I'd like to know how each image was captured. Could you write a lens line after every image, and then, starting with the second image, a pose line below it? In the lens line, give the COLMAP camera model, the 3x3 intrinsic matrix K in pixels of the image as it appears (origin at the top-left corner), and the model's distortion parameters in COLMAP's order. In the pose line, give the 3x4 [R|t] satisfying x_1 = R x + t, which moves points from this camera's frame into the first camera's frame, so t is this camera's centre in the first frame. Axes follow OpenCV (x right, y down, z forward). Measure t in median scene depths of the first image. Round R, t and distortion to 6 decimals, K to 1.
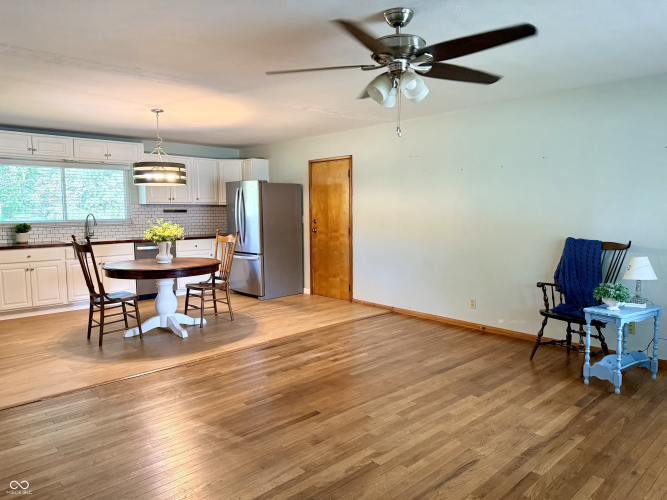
lens RADIAL K [[469.0, 0, 338.4], [0, 469.0, 248.1], [0, 0, 1]] dist [0.057337, -0.071933]
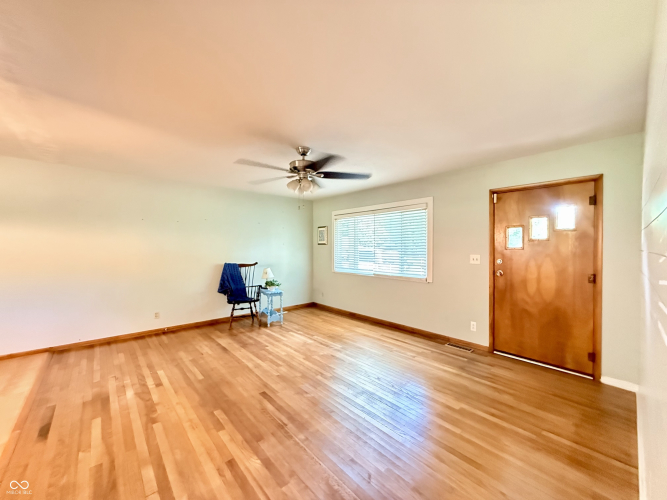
lens RADIAL K [[264.8, 0, 333.5], [0, 264.8, 250.0], [0, 0, 1]] dist [-0.000411, -0.000021]
pose [[0.032882, -0.006302, 0.999439, -0.661133], [0.088042, 0.996111, 0.003385, -0.045111], [-0.995574, 0.087881, 0.033309, 0.590463]]
